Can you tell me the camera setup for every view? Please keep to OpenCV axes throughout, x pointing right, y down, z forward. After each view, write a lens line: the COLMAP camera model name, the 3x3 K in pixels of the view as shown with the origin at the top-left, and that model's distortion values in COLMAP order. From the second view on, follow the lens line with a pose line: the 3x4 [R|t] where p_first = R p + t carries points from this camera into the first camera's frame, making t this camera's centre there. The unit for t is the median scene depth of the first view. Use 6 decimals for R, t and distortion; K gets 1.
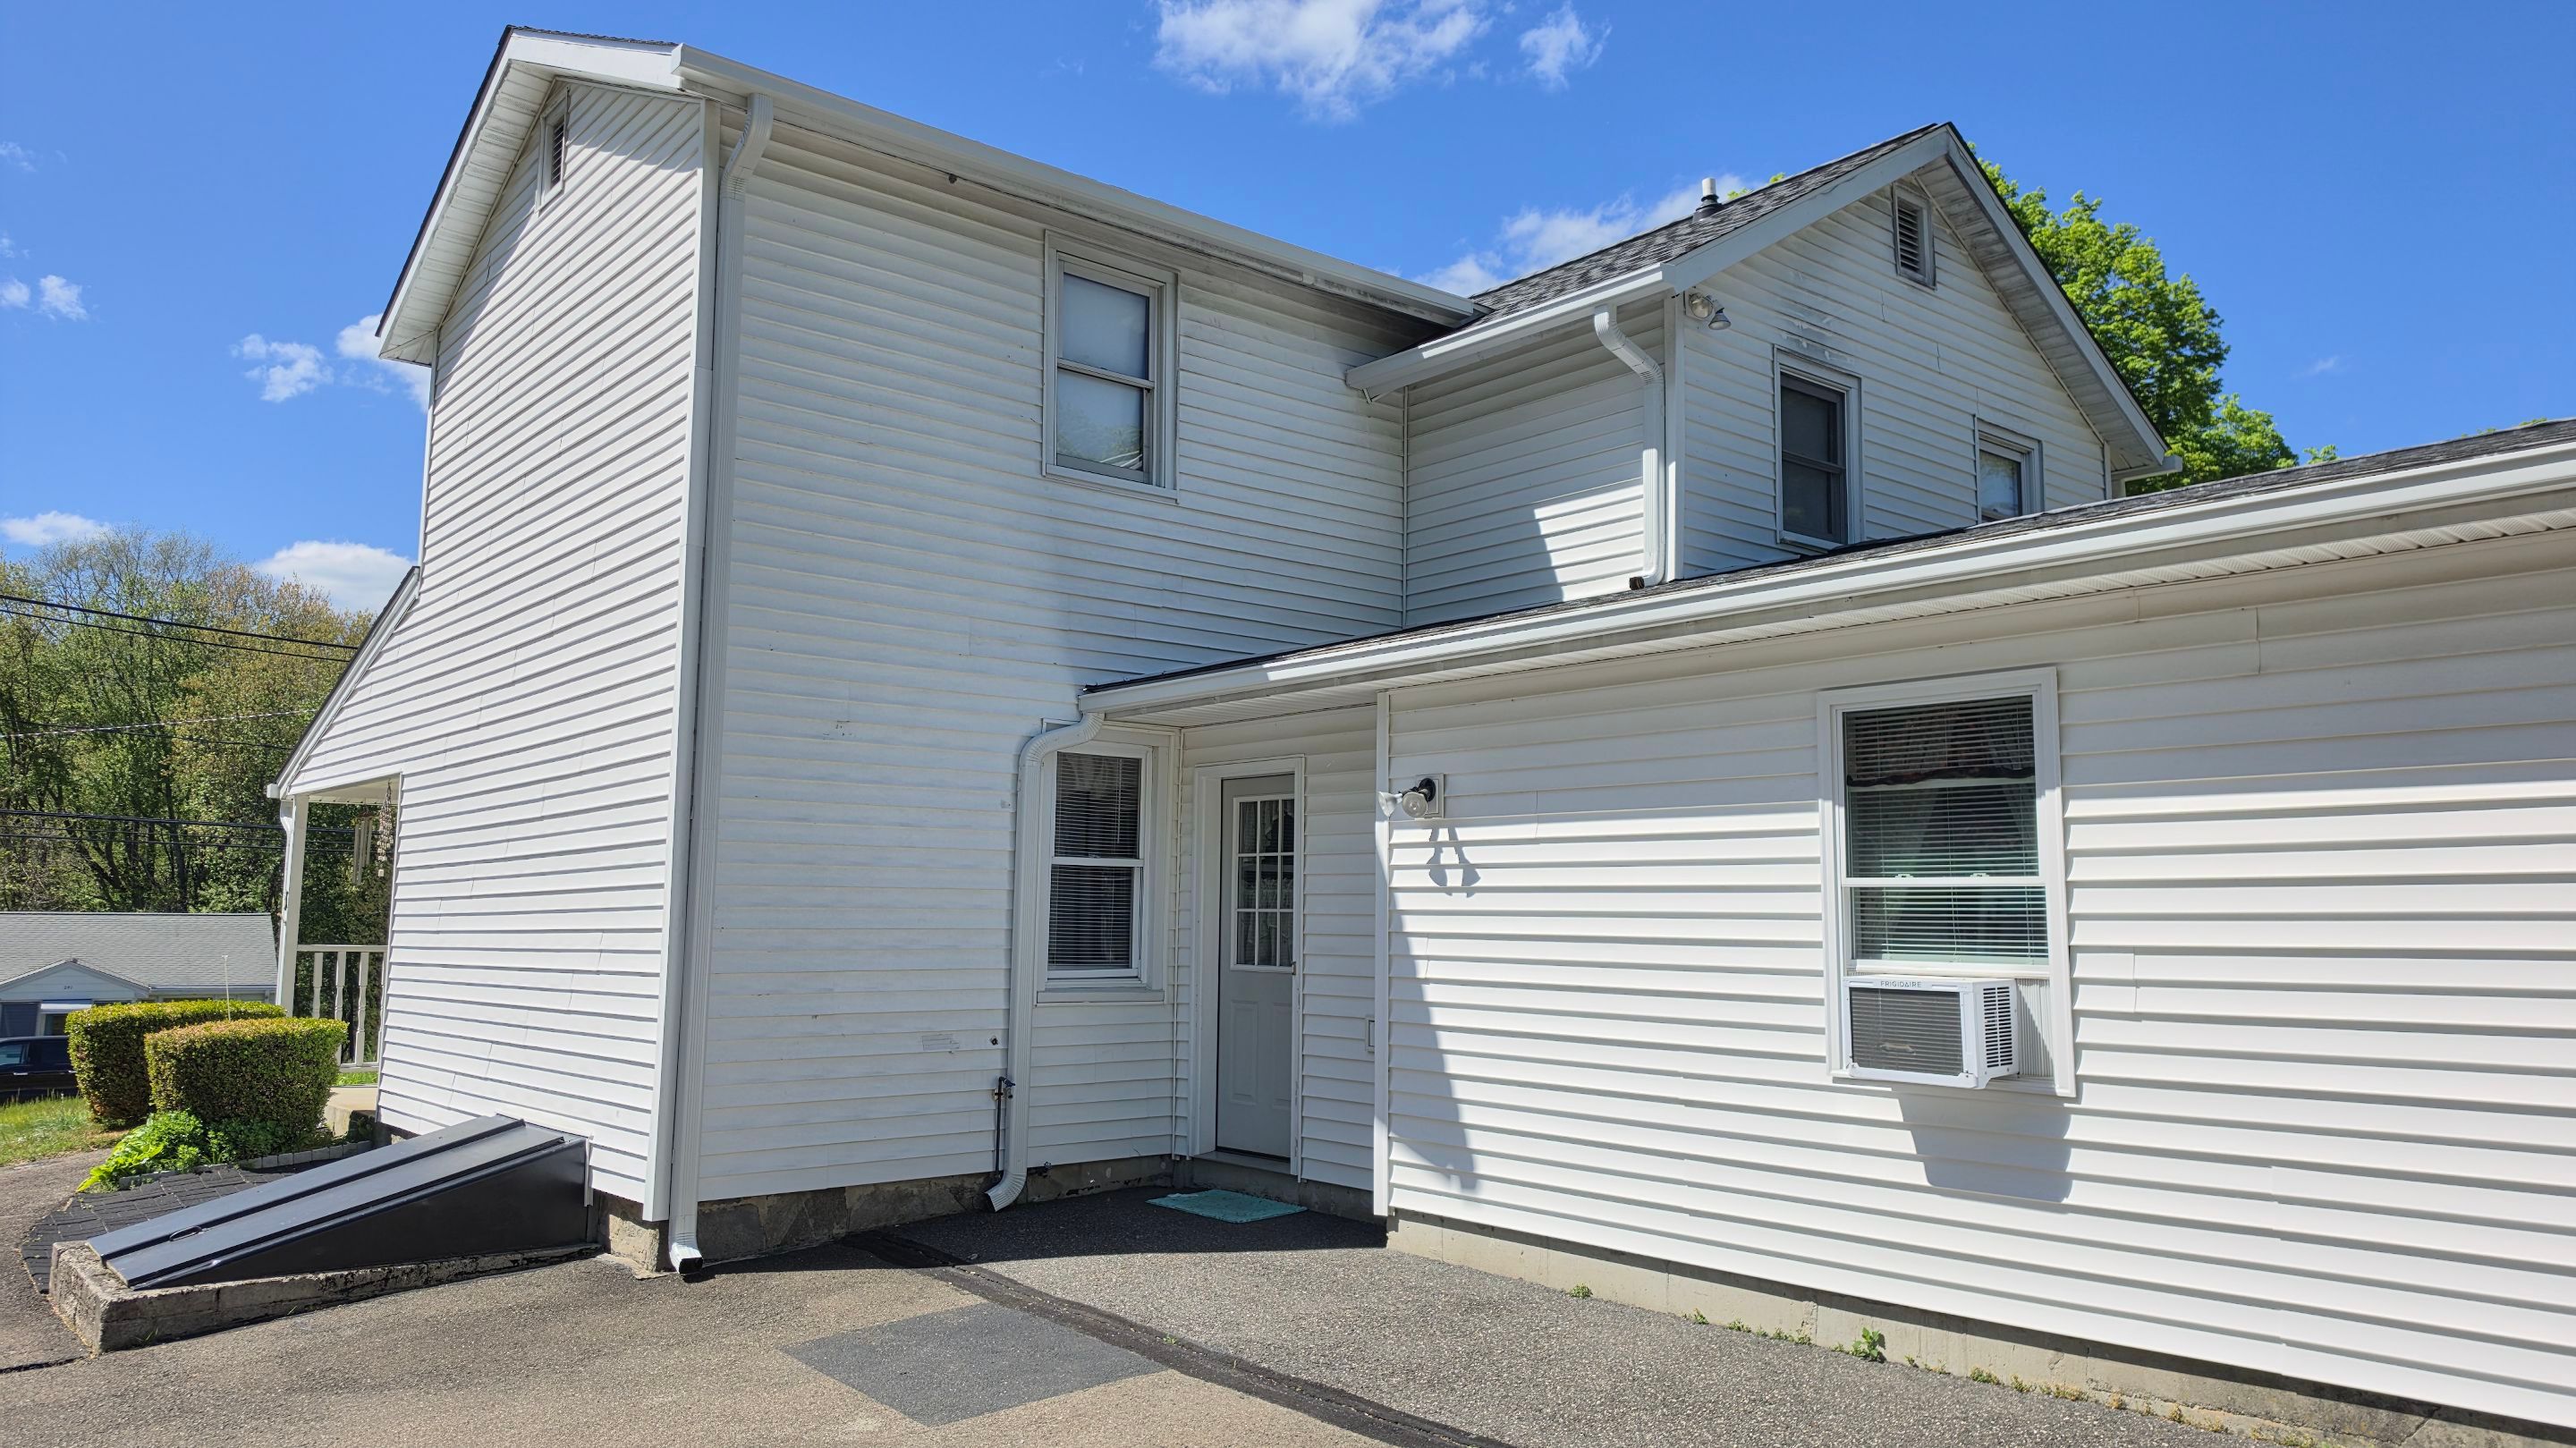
lens RADIAL K [[1675.0, 0, 1315.0], [0, 1675.0, 709.9], [0, 0, 1]] dist [0.098407, -0.134134]
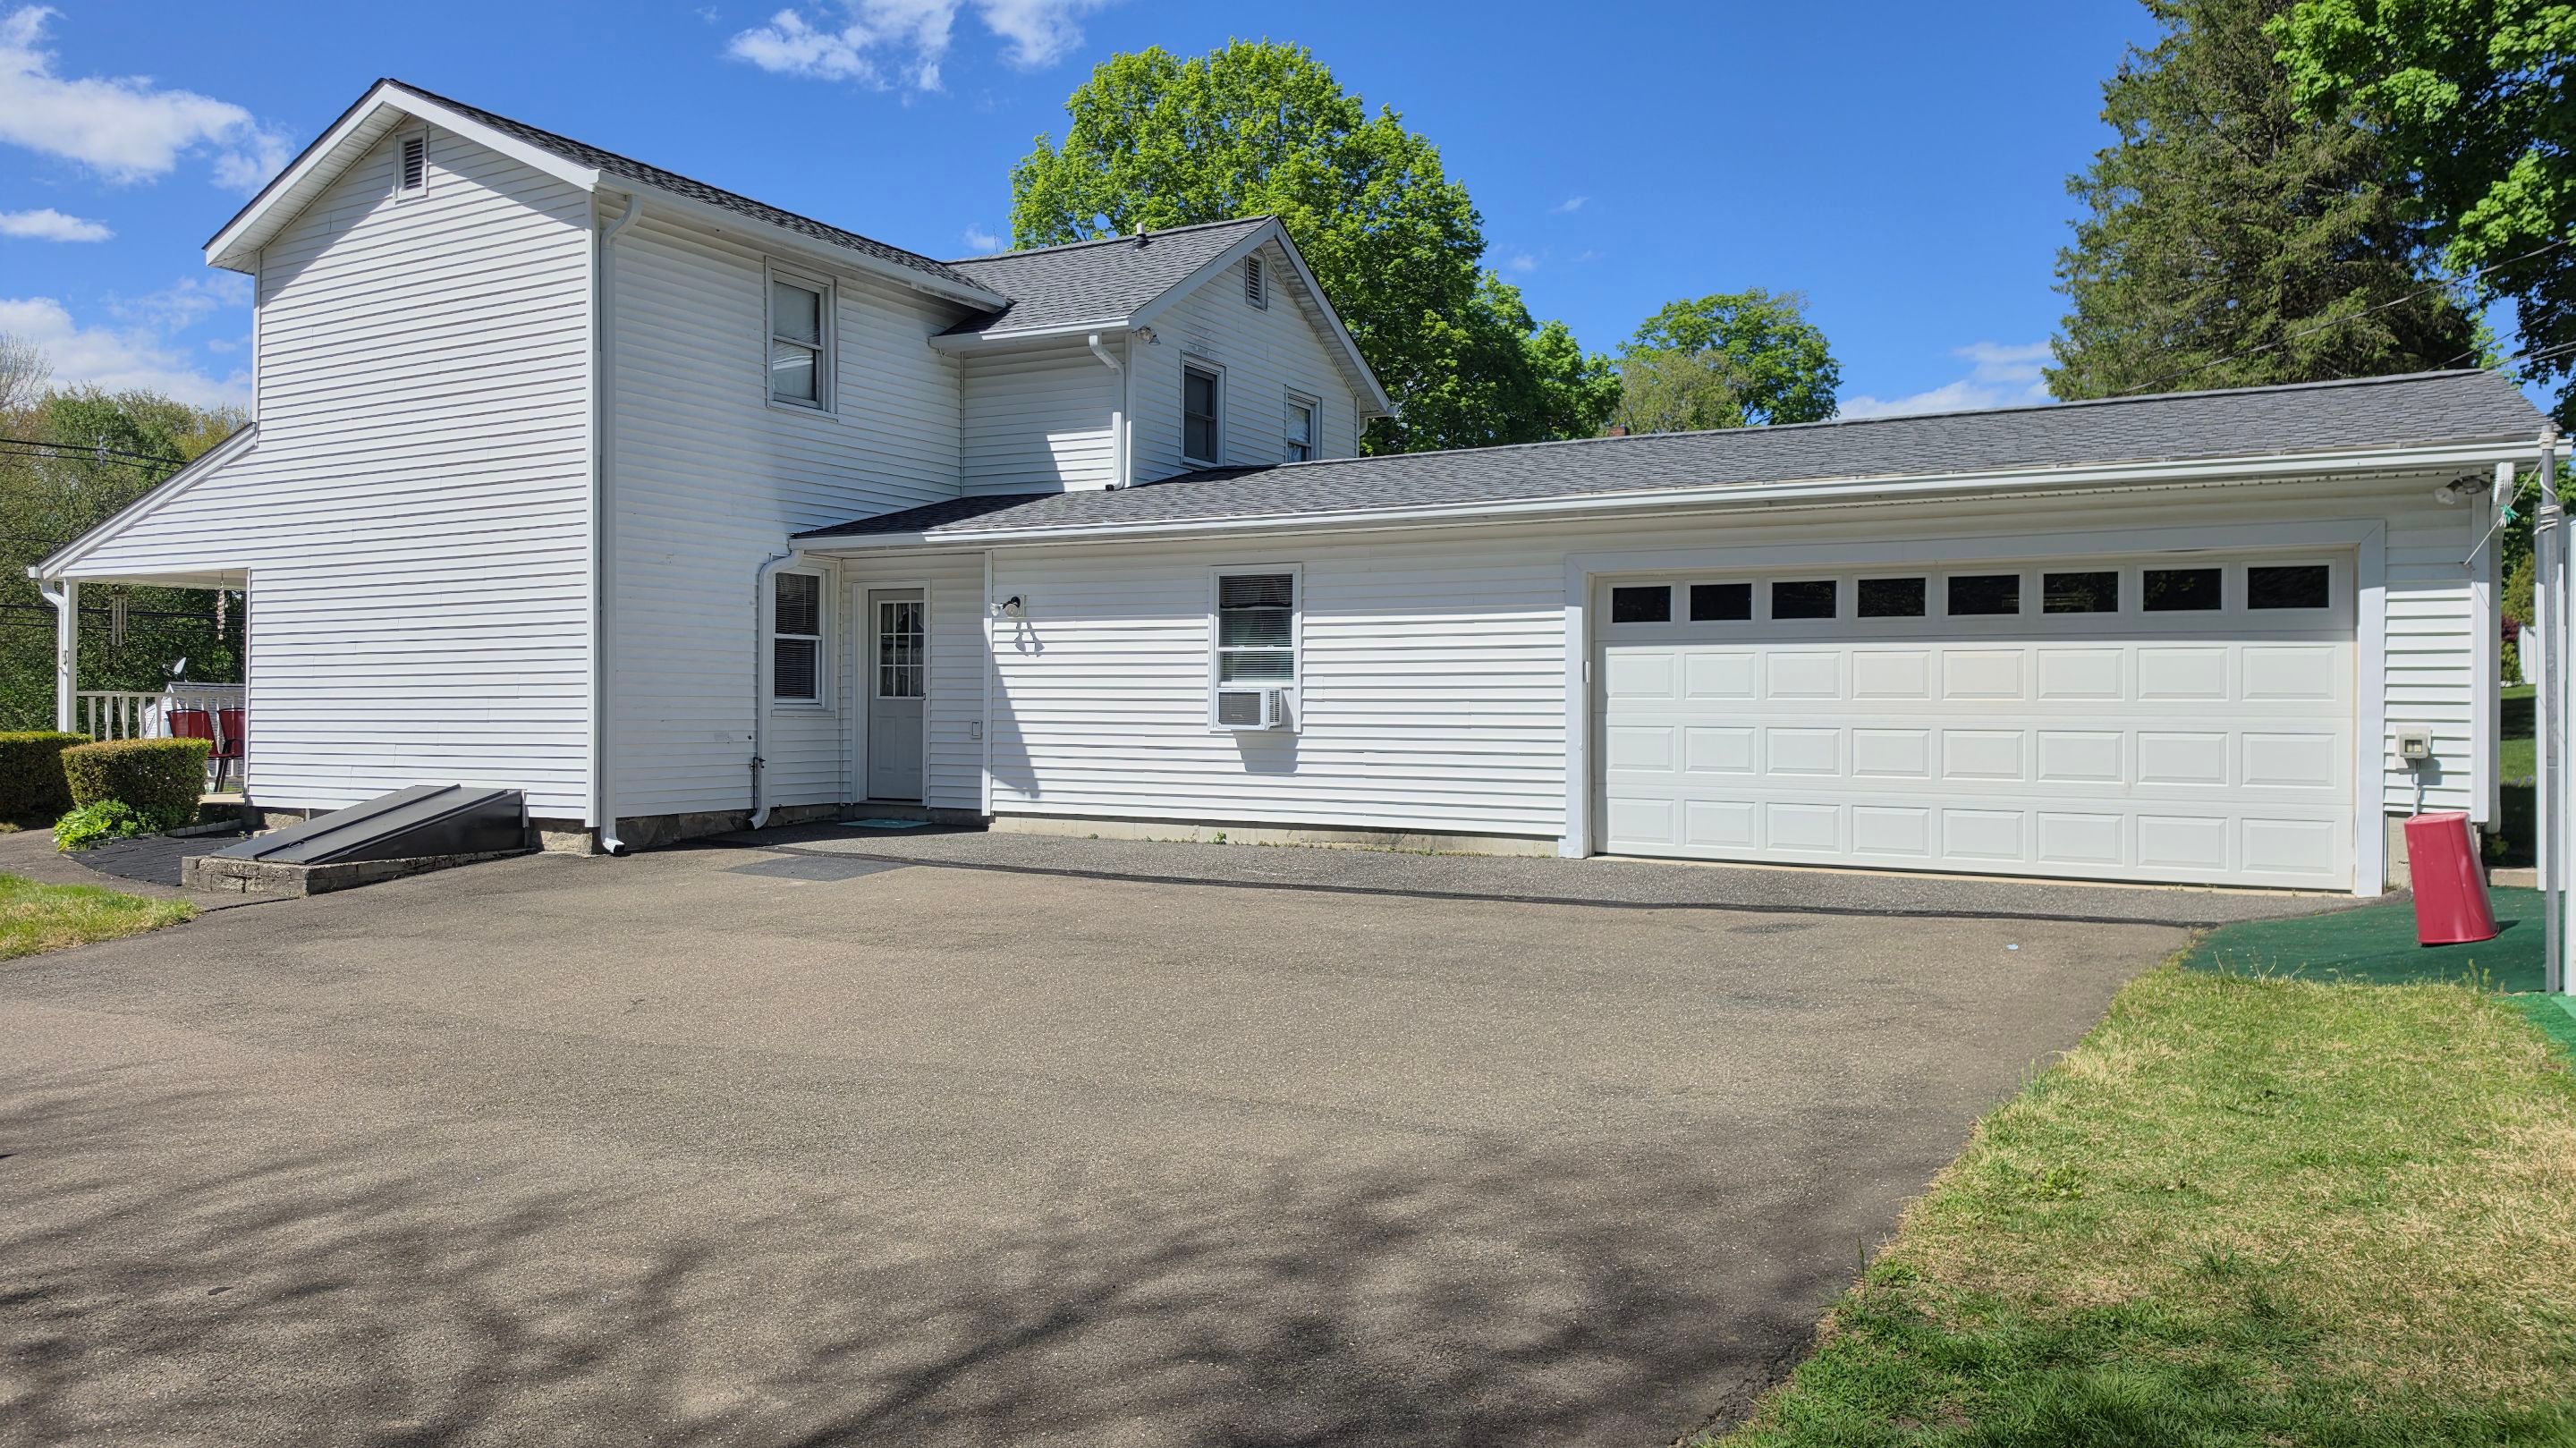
lens RADIAL K [[1675.0, 0, 1315.0], [0, 1675.0, 709.9], [0, 0, 1]] dist [0.098407, -0.134134]
pose [[0.928128, -0.006652, 0.372202, -0.291267], [-0.042479, 0.991417, 0.123643, -0.073417], [-0.369830, -0.130567, 0.919879, -0.817222]]
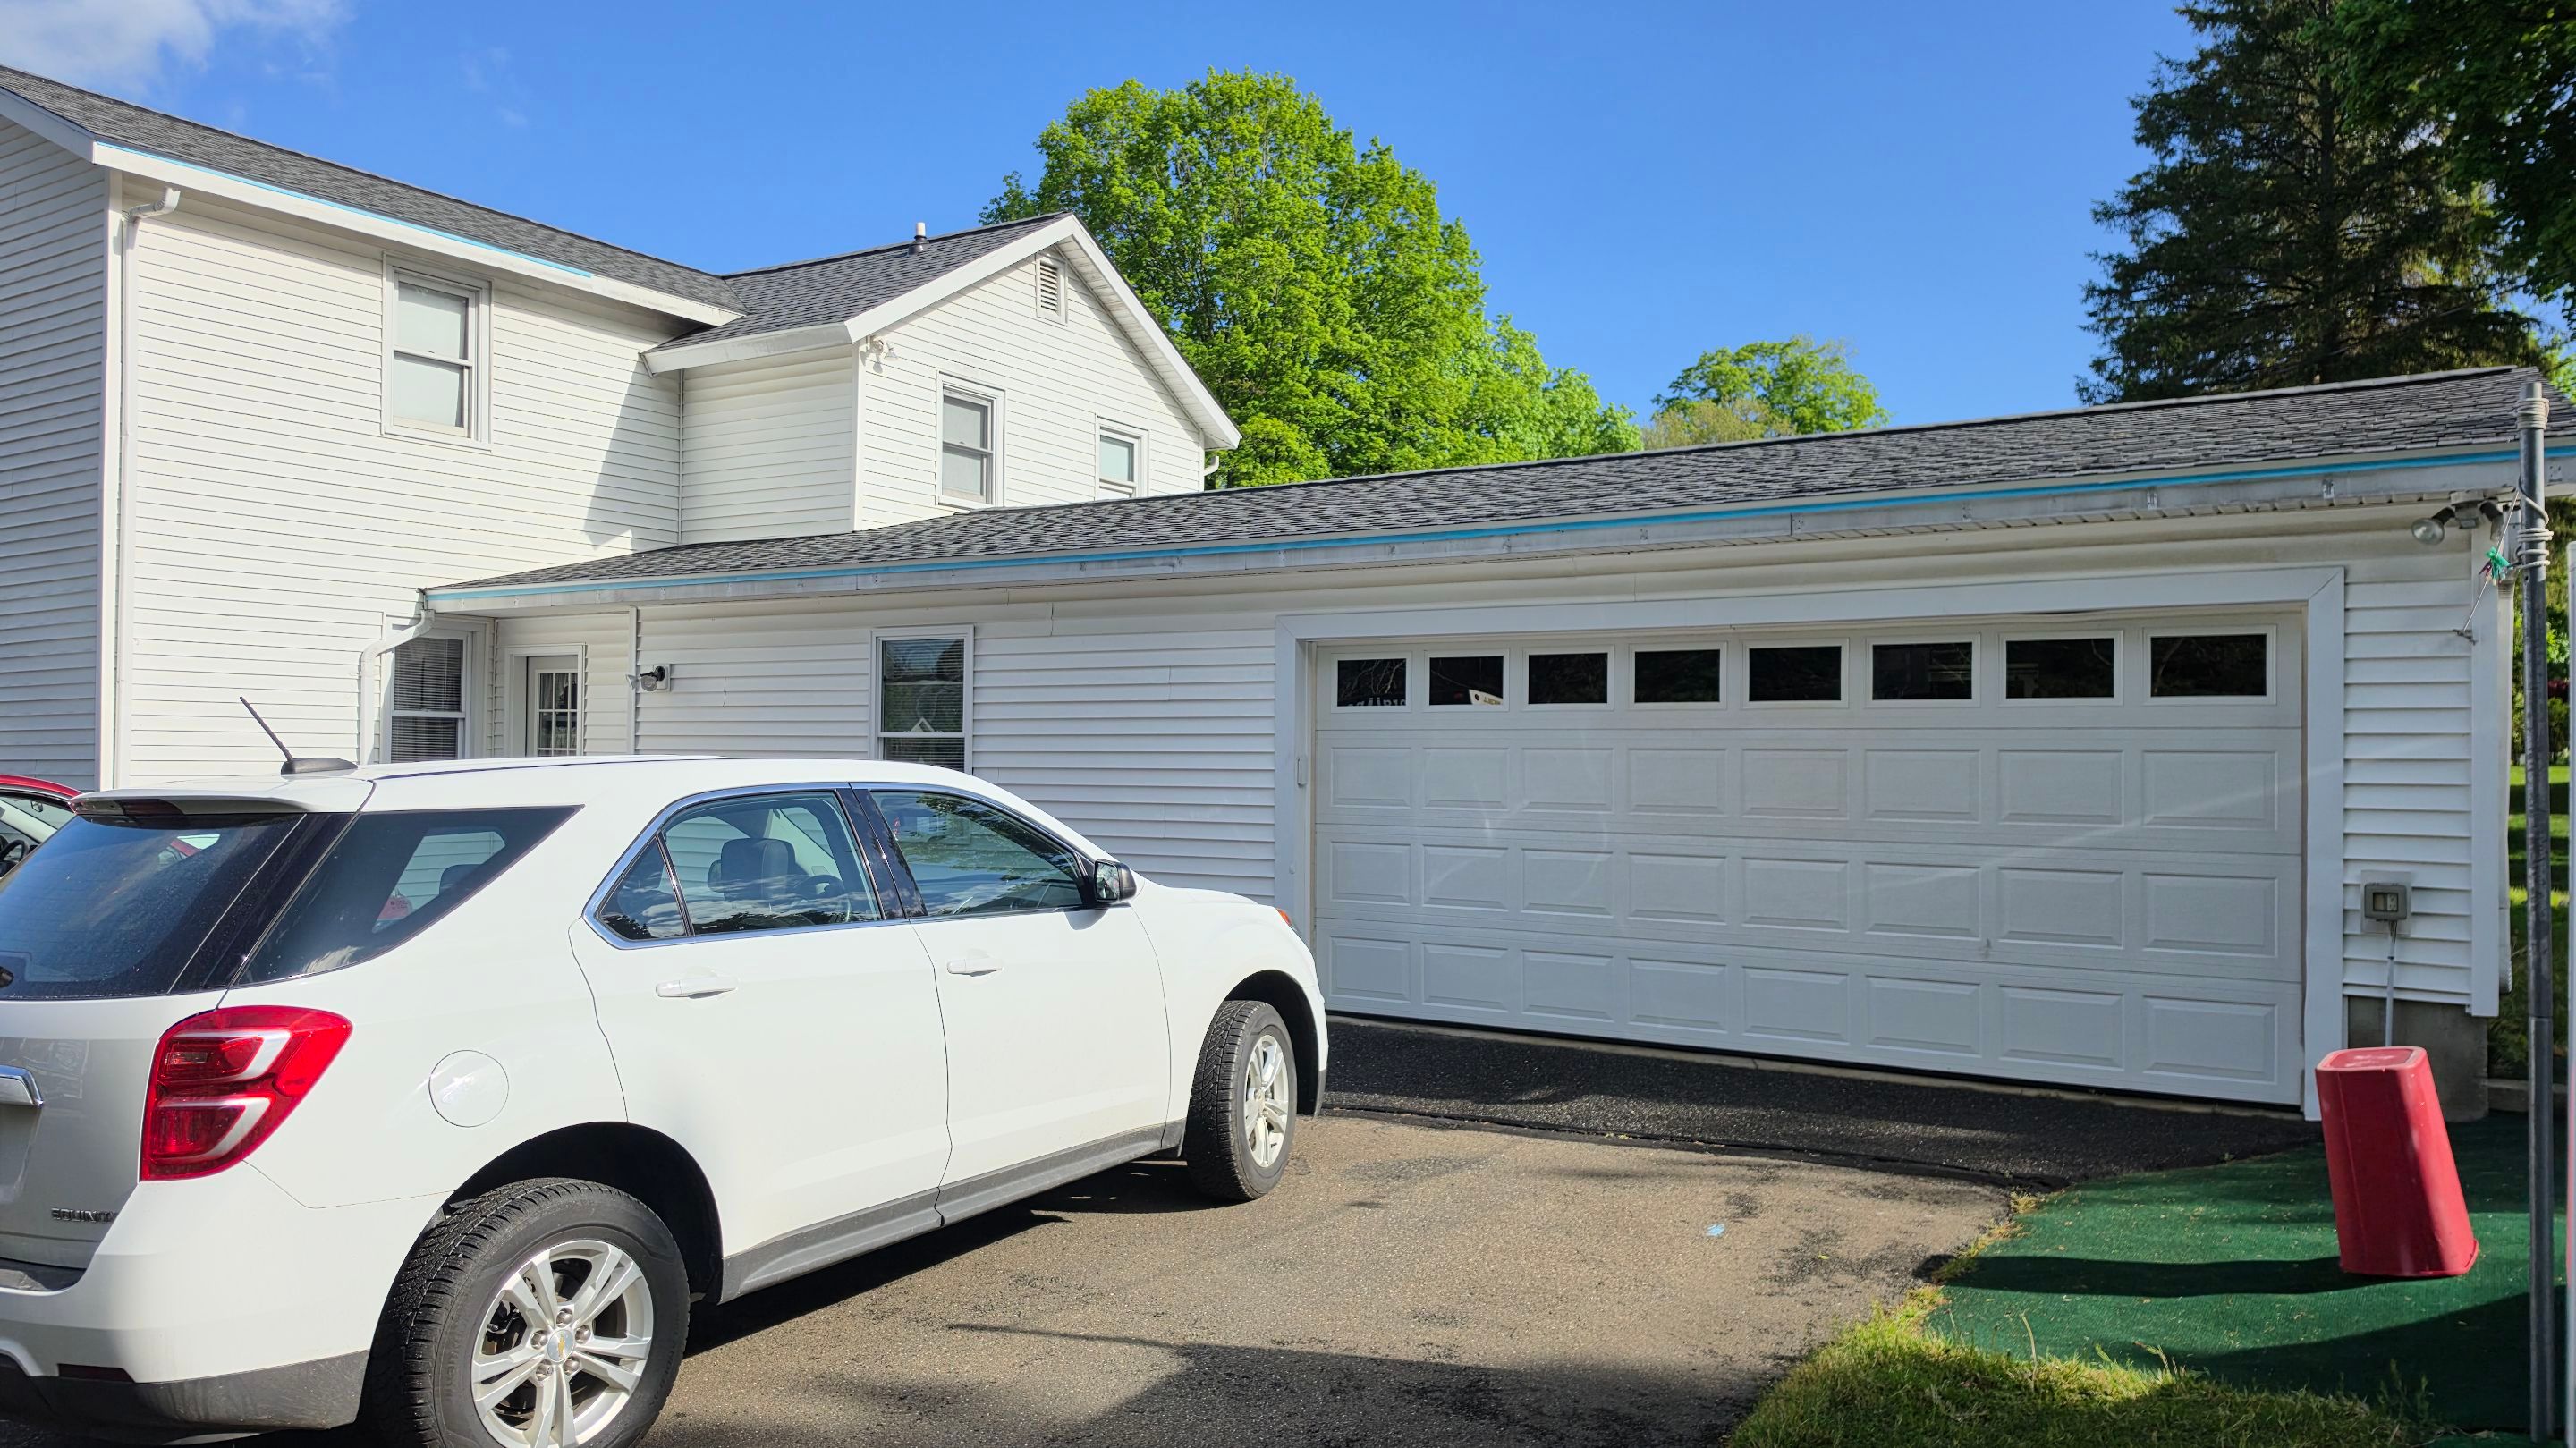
lens RADIAL K [[1731.1, 0, 1294.7], [0, 1731.1, 734.5], [0, 0, 1]] dist [0.003801, 0.000514]
pose [[0.943557, 0.007055, 0.331136, 0.076068], [-0.043189, 0.993858, 0.101891, -0.073497], [-0.328383, -0.110442, 0.938066, -0.617841]]
